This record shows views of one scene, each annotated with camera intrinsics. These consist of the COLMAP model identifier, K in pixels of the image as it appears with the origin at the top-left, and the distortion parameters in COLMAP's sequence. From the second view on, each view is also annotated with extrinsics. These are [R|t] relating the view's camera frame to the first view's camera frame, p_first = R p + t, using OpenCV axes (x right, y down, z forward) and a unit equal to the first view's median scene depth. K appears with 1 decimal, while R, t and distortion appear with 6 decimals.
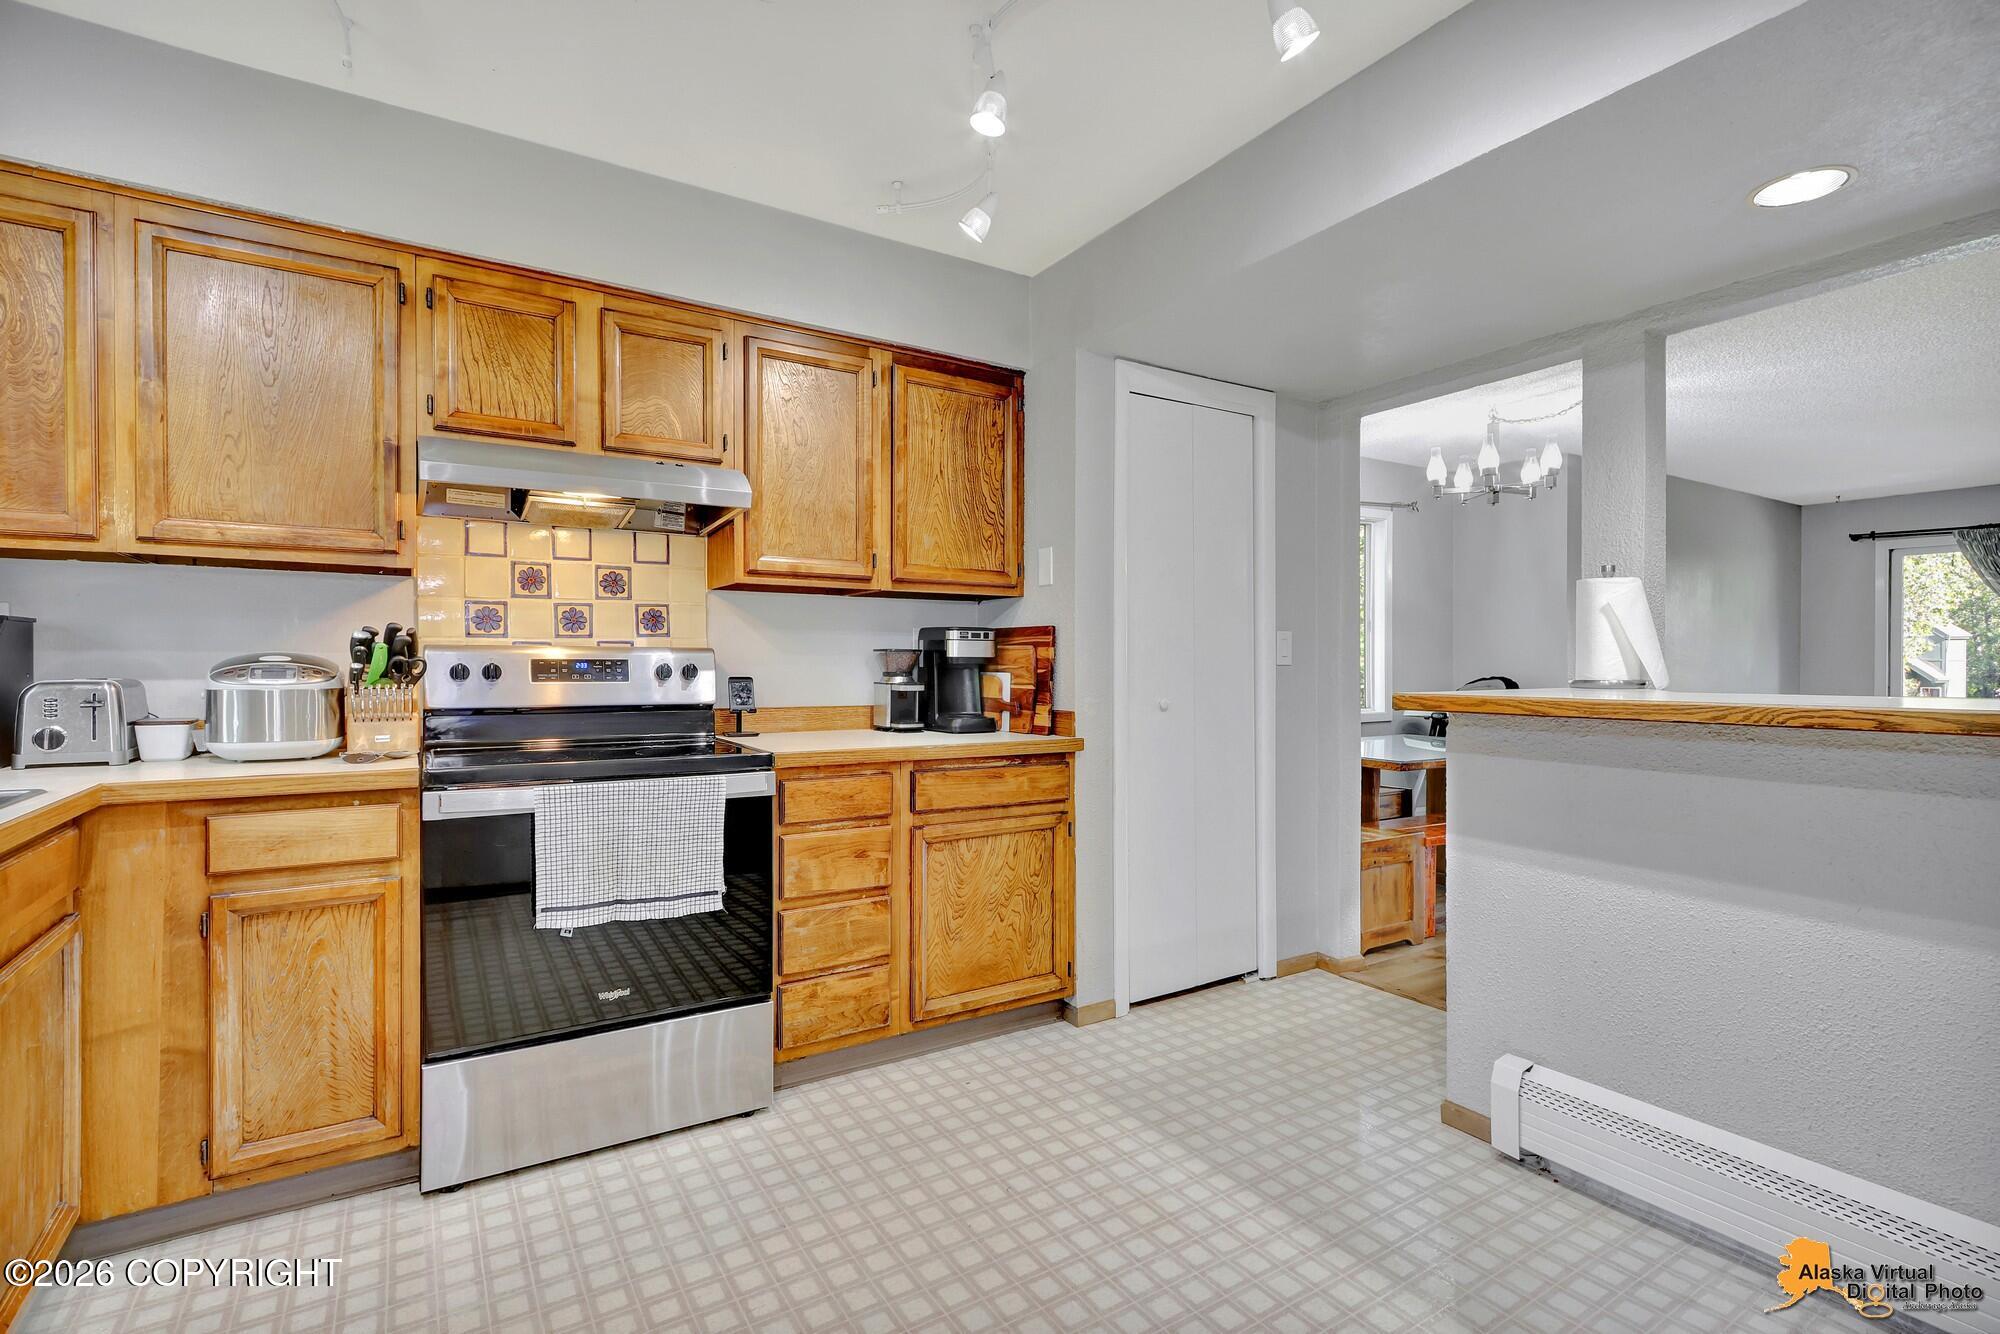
lens RADIAL K [[910.4, 0, 1000.0], [0, 910.4, 667.0], [0, 0, 1]] dist [0.009182, -0.000201]
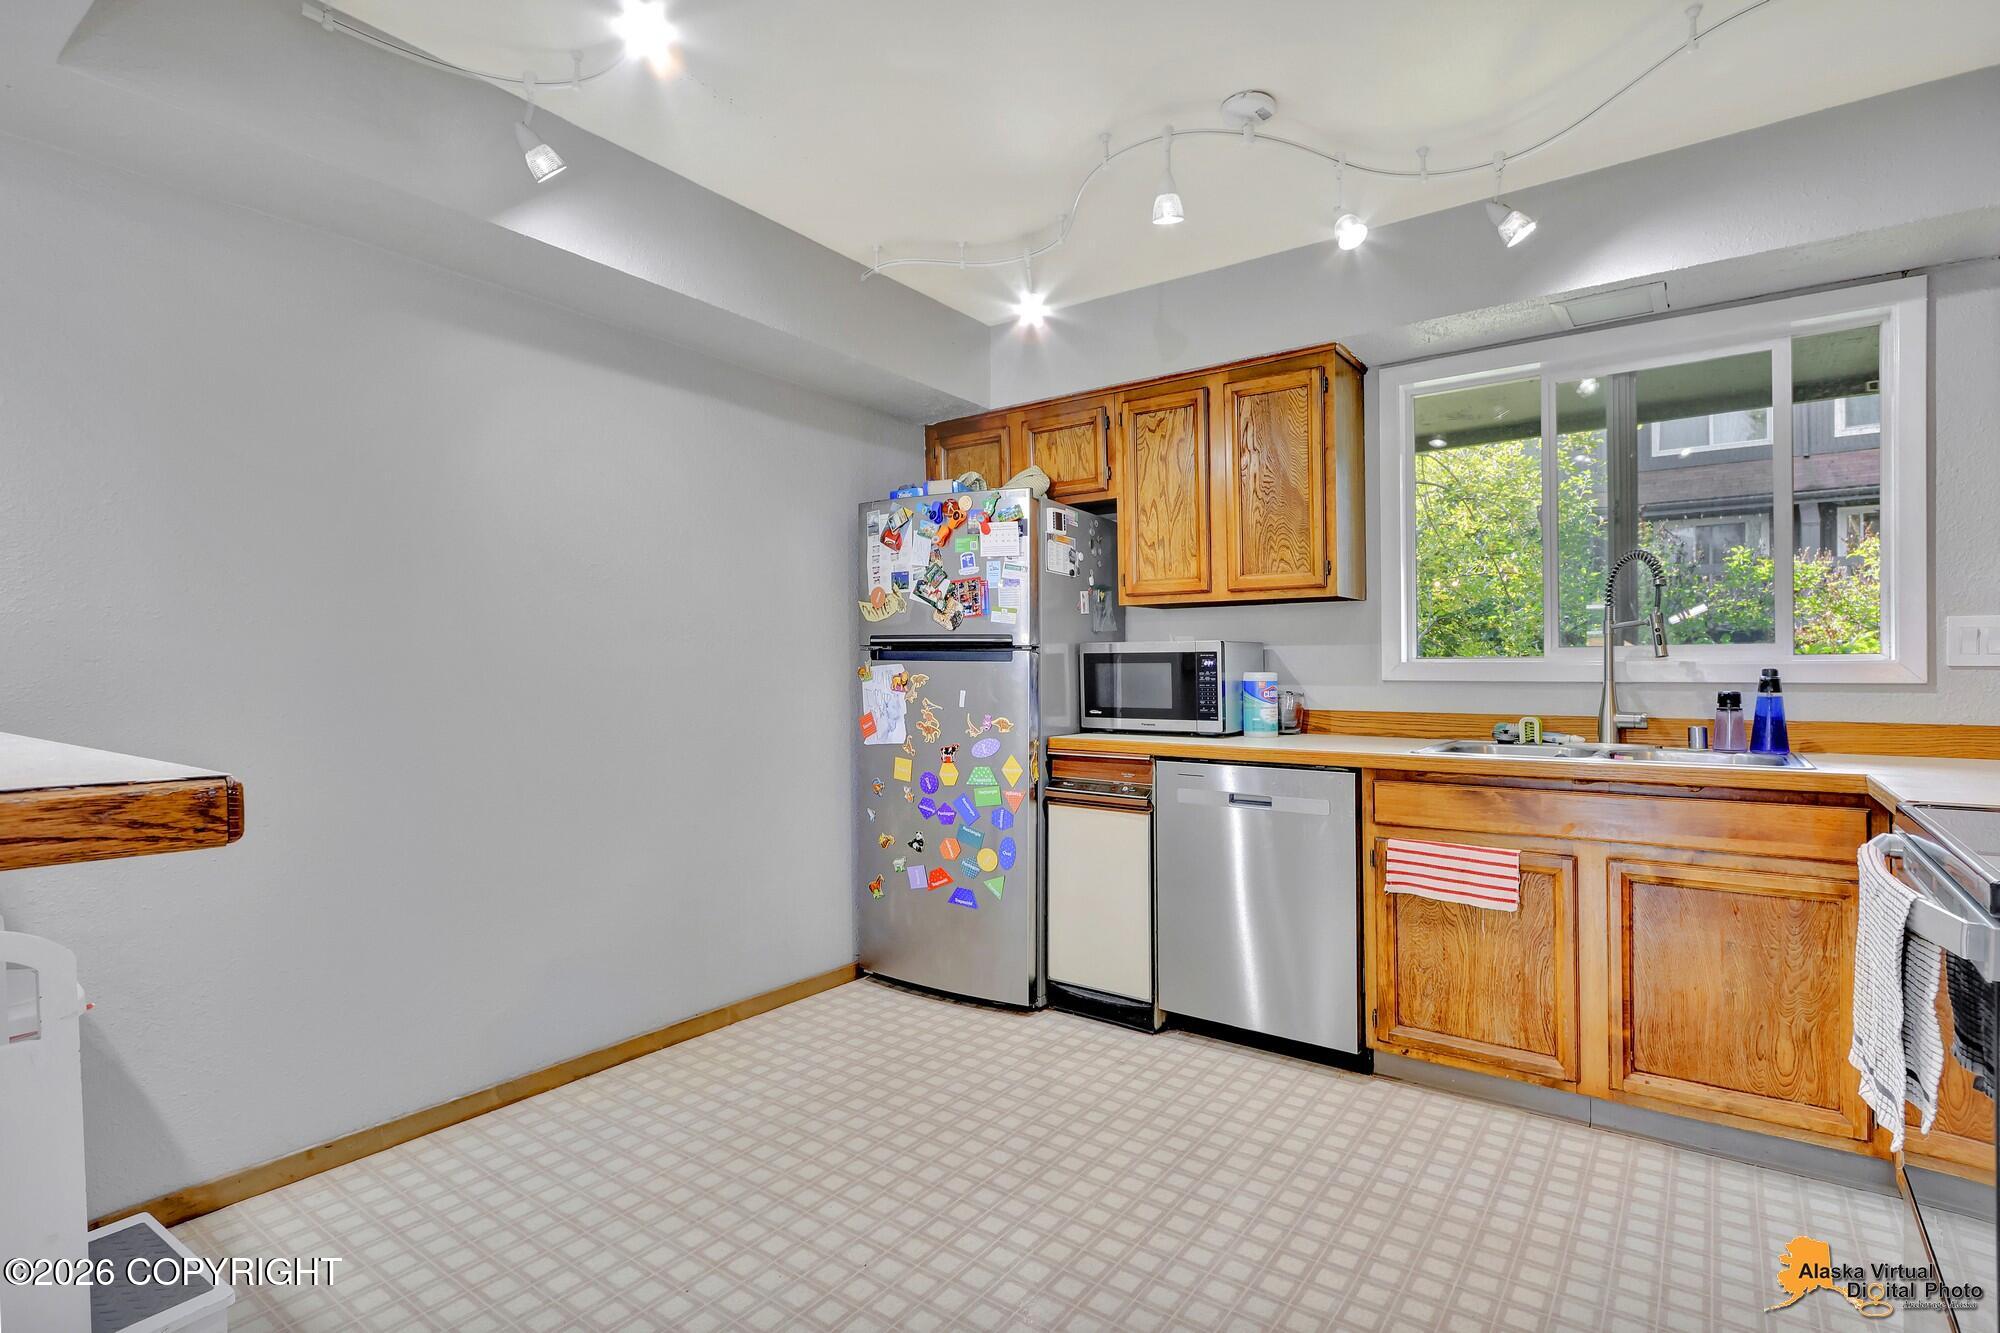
lens RADIAL K [[953.1, 0, 996.3], [0, 953.1, 704.9], [0, 0, 1]] dist [0.000420, -0.000168]
pose [[-0.932226, 0.007736, -0.361793, 0.302676], [-0.004523, 0.999444, 0.033025, 0.004262], [0.361848, 0.032423, -0.931673, 1.114468]]
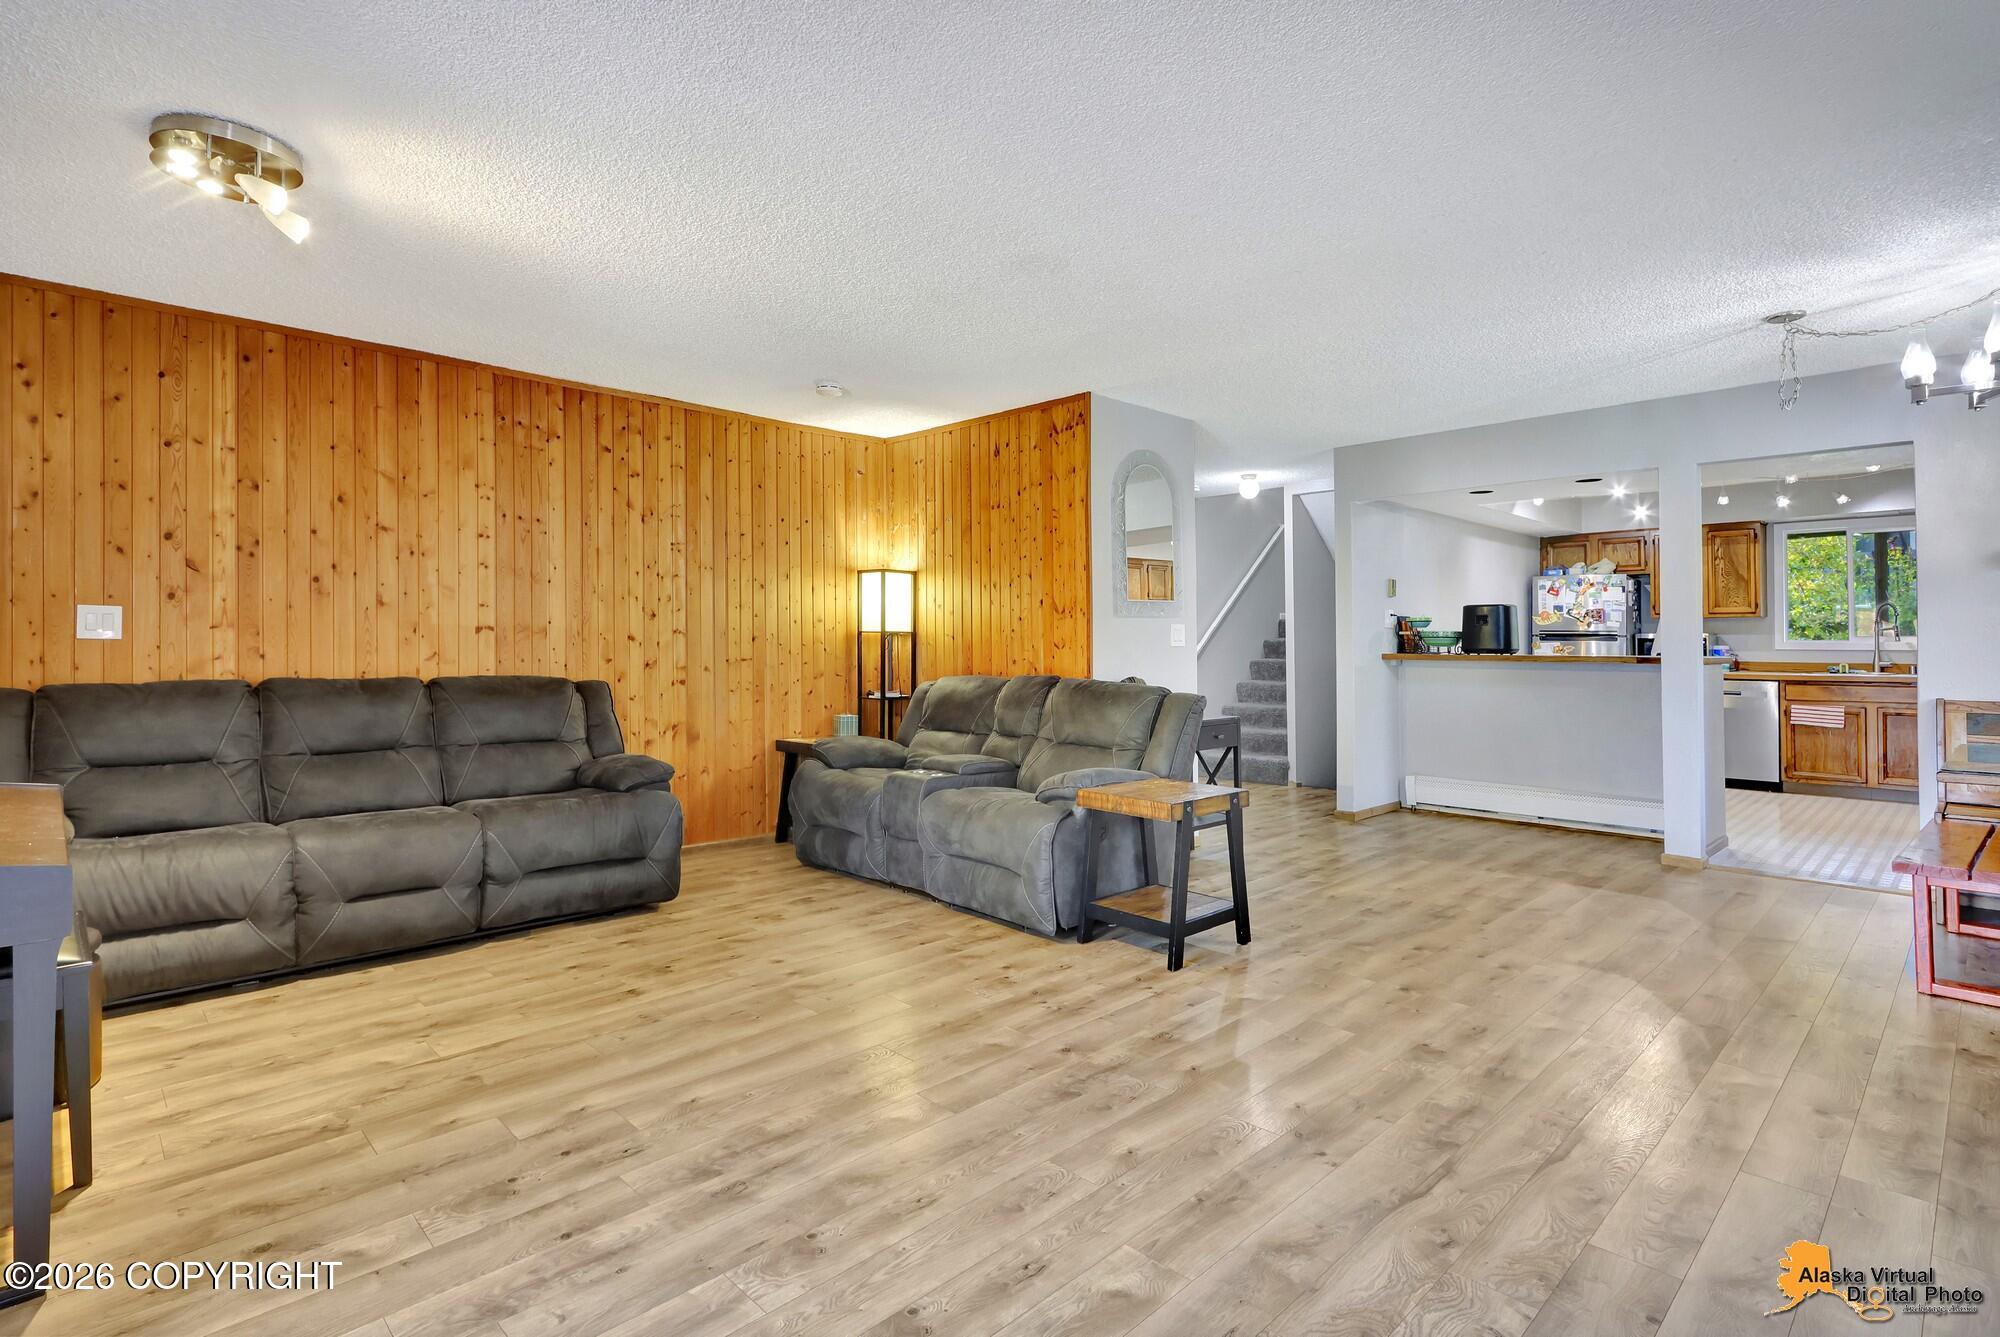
lens RADIAL K [[984.6, 0, 1000.0], [0, 984.6, 668.5], [0, 0, 1]] dist [-0.005664, -0.001308]
pose [[-0.975715, 0.000512, -0.219044, 2.477479], [-0.005472, 0.999628, 0.026712, 0.002106], [0.218976, 0.027262, -0.975349, 2.650314]]
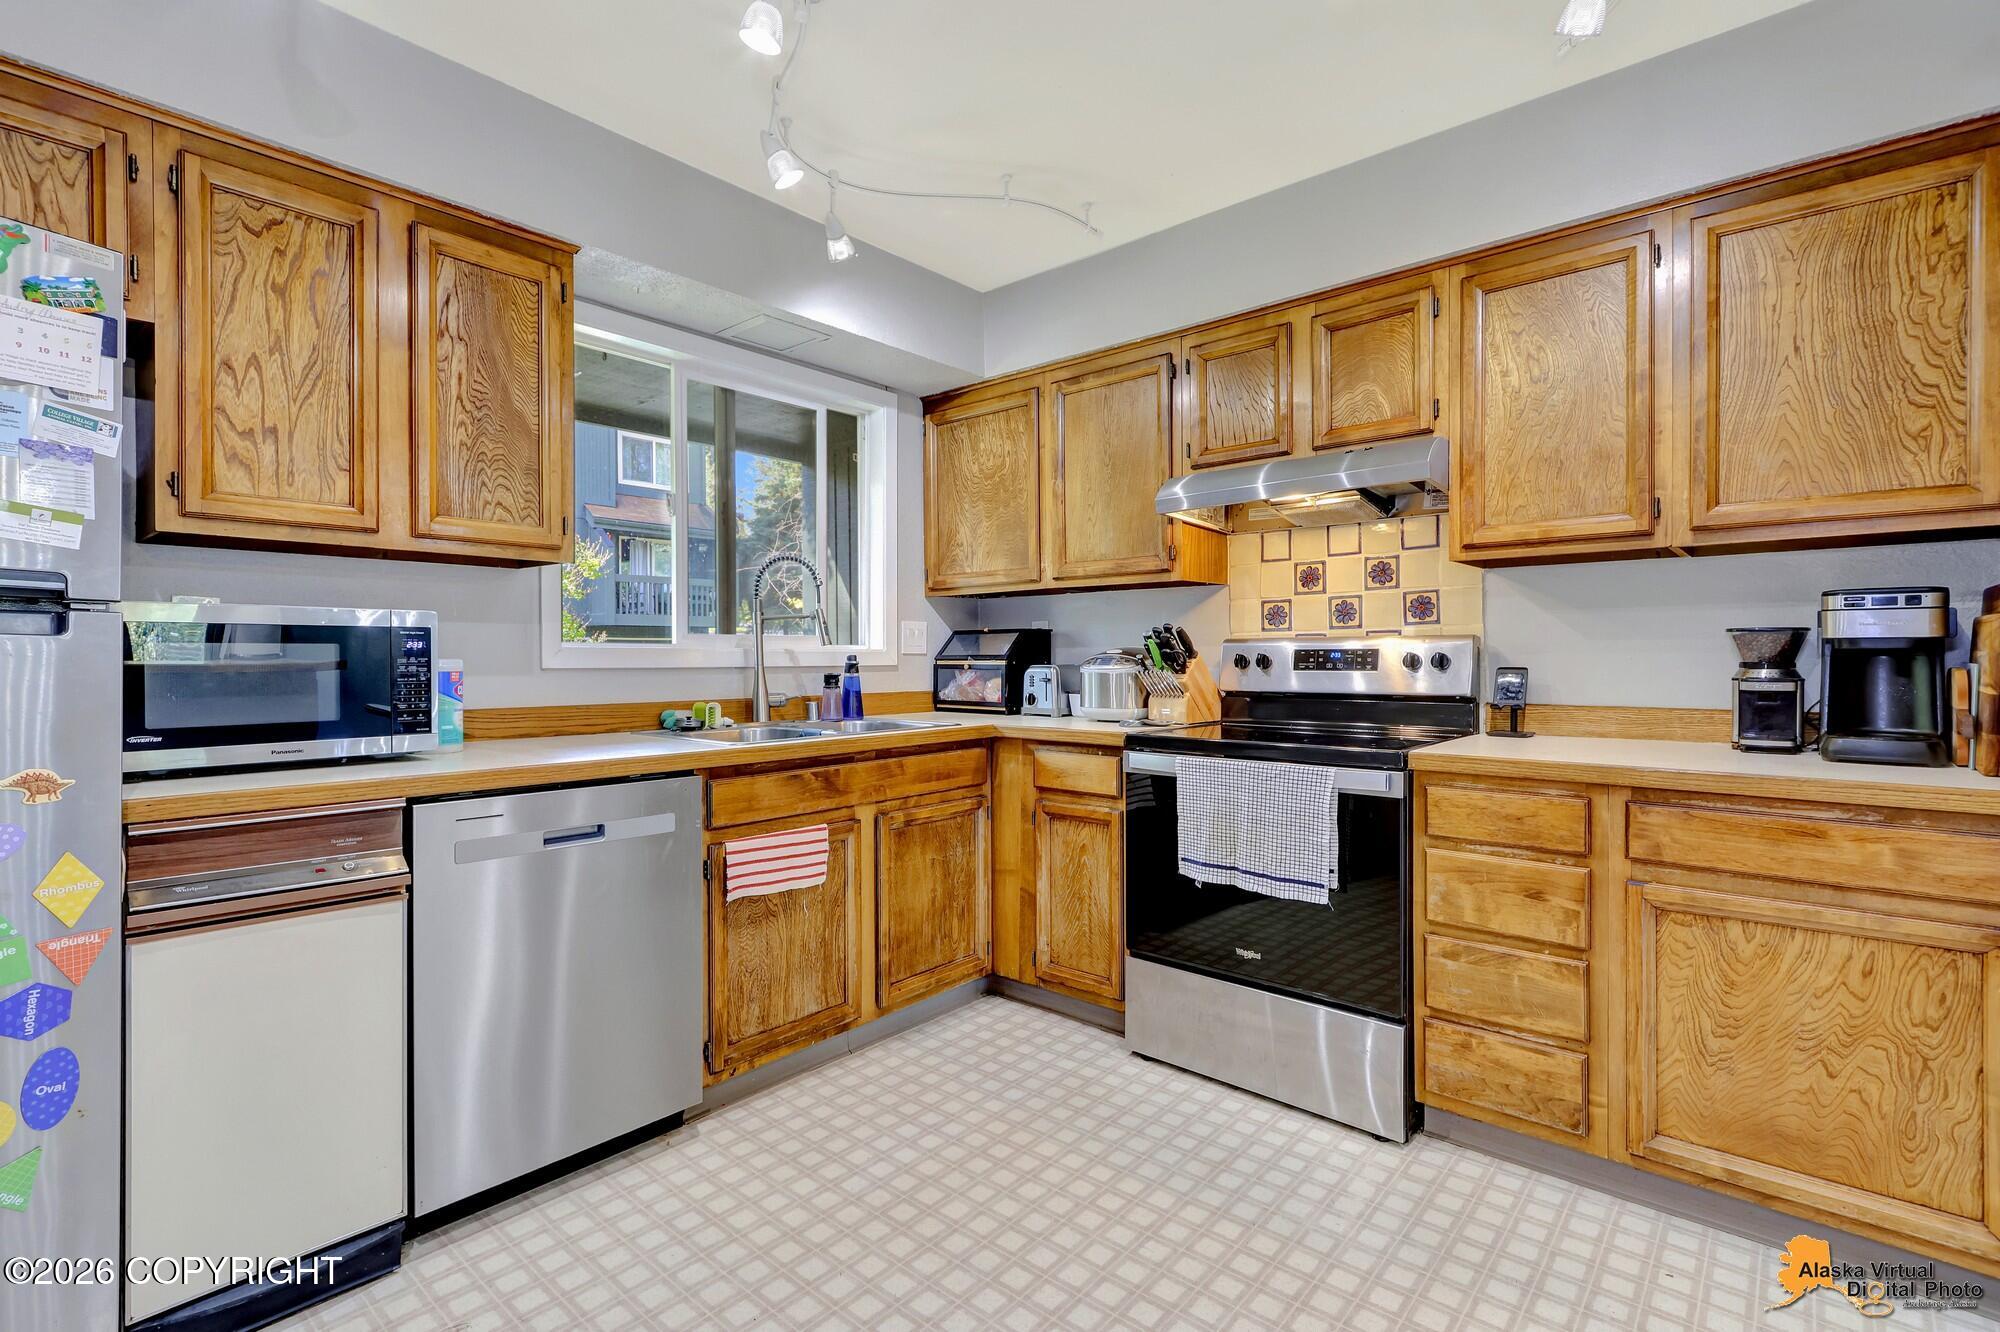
lens RADIAL K [[936.9, 0, 1005.0], [0, 936.9, 659.7], [0, 0, 1]] dist [0.000738, -0.000238]
pose [[0.290303, -0.000881, -0.956934, 0.483746], [0.001915, 0.999998, -0.000340, 0.003318], [0.956933, -0.001734, 0.290304, 0.333041]]
